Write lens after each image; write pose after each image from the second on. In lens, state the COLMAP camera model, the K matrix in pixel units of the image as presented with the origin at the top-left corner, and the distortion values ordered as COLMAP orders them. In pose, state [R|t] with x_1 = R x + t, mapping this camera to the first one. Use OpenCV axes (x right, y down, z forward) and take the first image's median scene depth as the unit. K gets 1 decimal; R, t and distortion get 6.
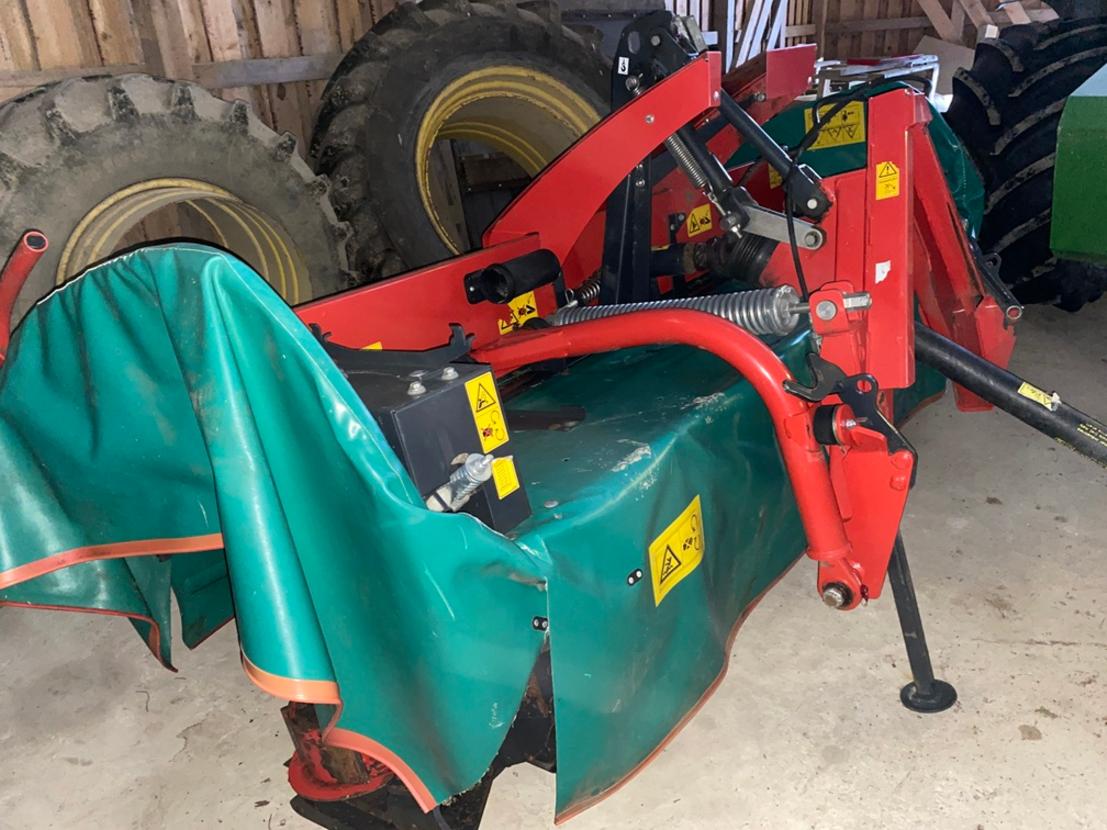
lens RADIAL K [[851.2, 0, 552.8], [0, 851.2, 418.7], [0, 0, 1]] dist [0.048023, -0.055564]
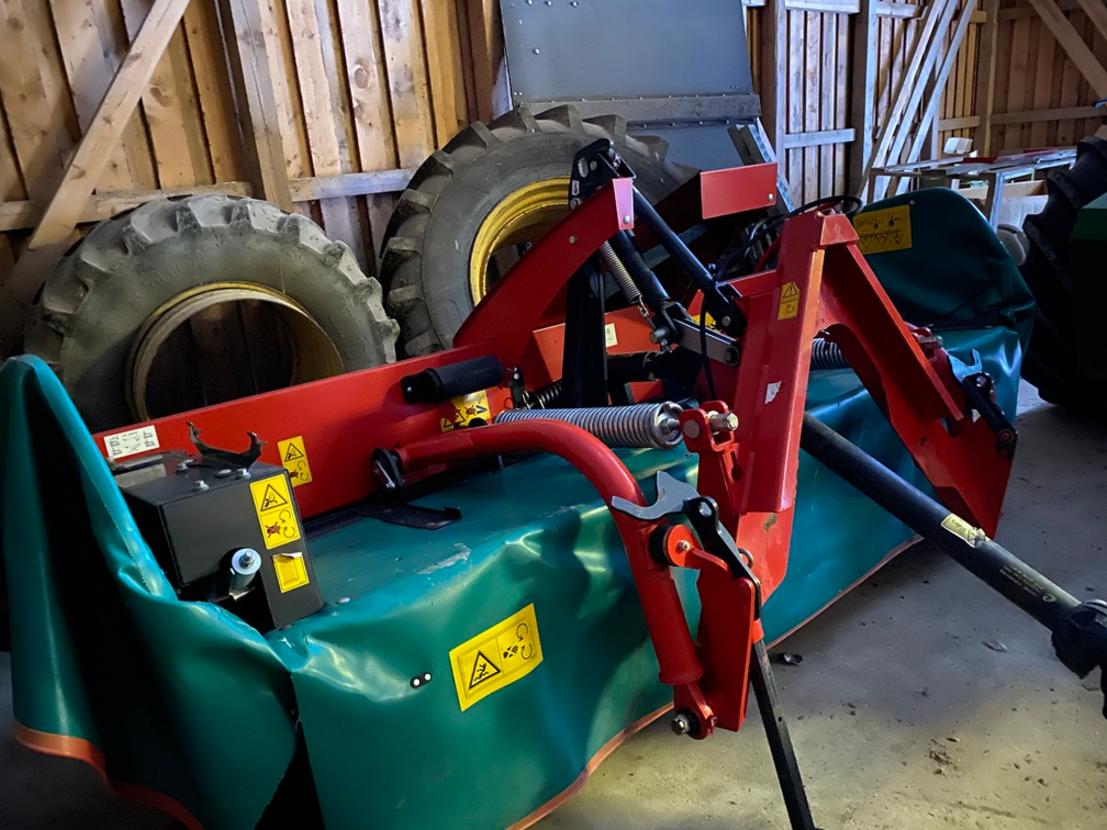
lens RADIAL K [[851.2, 0, 552.8], [0, 851.2, 418.7], [0, 0, 1]] dist [0.048023, -0.055564]
pose [[0.973920, 0.047240, -0.221919, 0.248047], [-0.068039, 0.993879, -0.087032, -0.026561], [0.216449, 0.099861, 0.971173, -0.004846]]
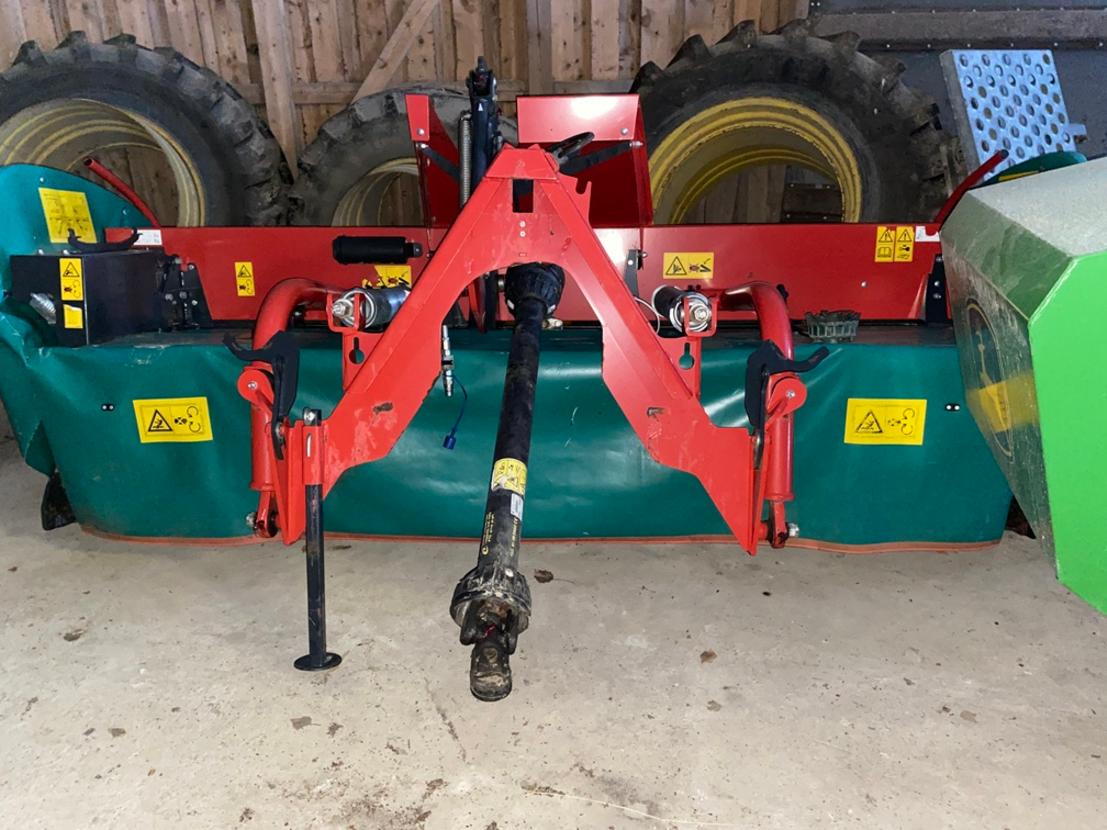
lens RADIAL K [[842.4, 0, 527.4], [0, 842.4, 414.3], [0, 0, 1]] dist [0.008491, 0.004021]
pose [[0.547436, 0.349747, -0.760257, 0.938982], [-0.352577, 0.920305, 0.169495, -0.190555], [0.758949, 0.175262, 0.627120, 0.317016]]
